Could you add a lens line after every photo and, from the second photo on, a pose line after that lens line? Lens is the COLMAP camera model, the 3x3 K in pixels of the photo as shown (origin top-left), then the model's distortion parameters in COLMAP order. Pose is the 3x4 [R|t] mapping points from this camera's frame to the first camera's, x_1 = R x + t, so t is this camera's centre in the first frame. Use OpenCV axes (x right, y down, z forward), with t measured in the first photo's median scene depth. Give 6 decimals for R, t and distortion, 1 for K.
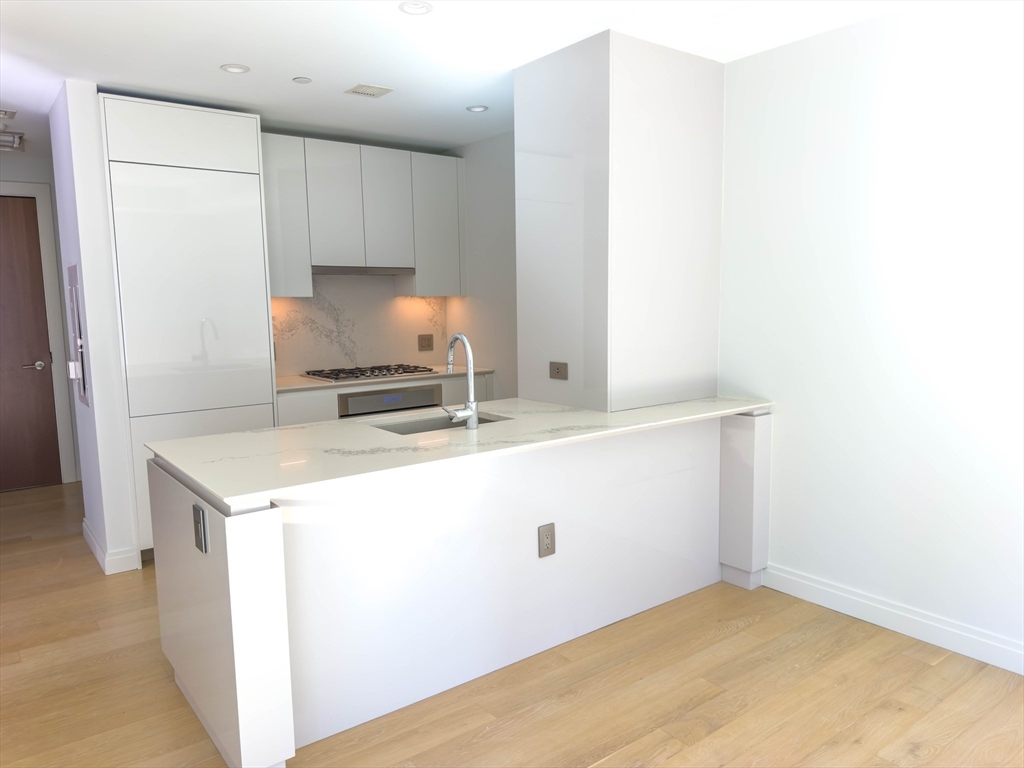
lens RADIAL K [[713.4, 0, 512.4], [0, 713.4, 375.0], [0, 0, 1]] dist [0.036189, -0.028274]
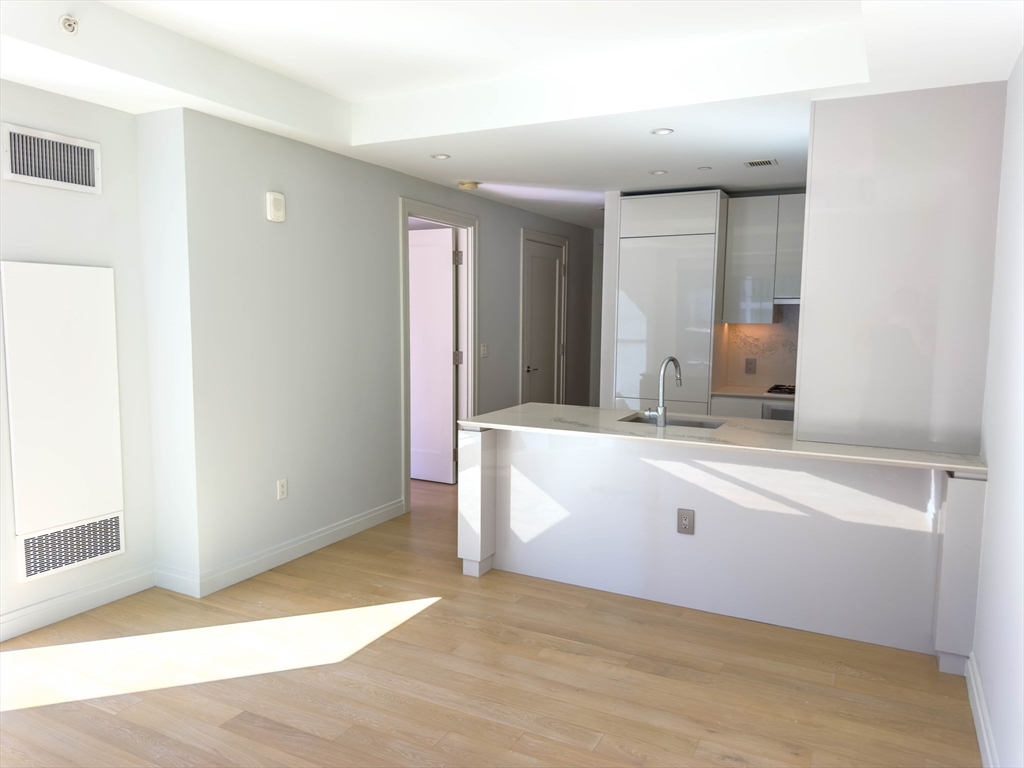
lens RADIAL K [[713.4, 0, 518.4], [0, 713.4, 386.0], [0, 0, 1]] dist [0.036189, -0.028274]
pose [[0.429132, 0.104544, -0.897171, 1.054926], [-0.104849, 0.992330, 0.065482, -0.064323], [0.897136, 0.065967, 0.436801, 0.149932]]
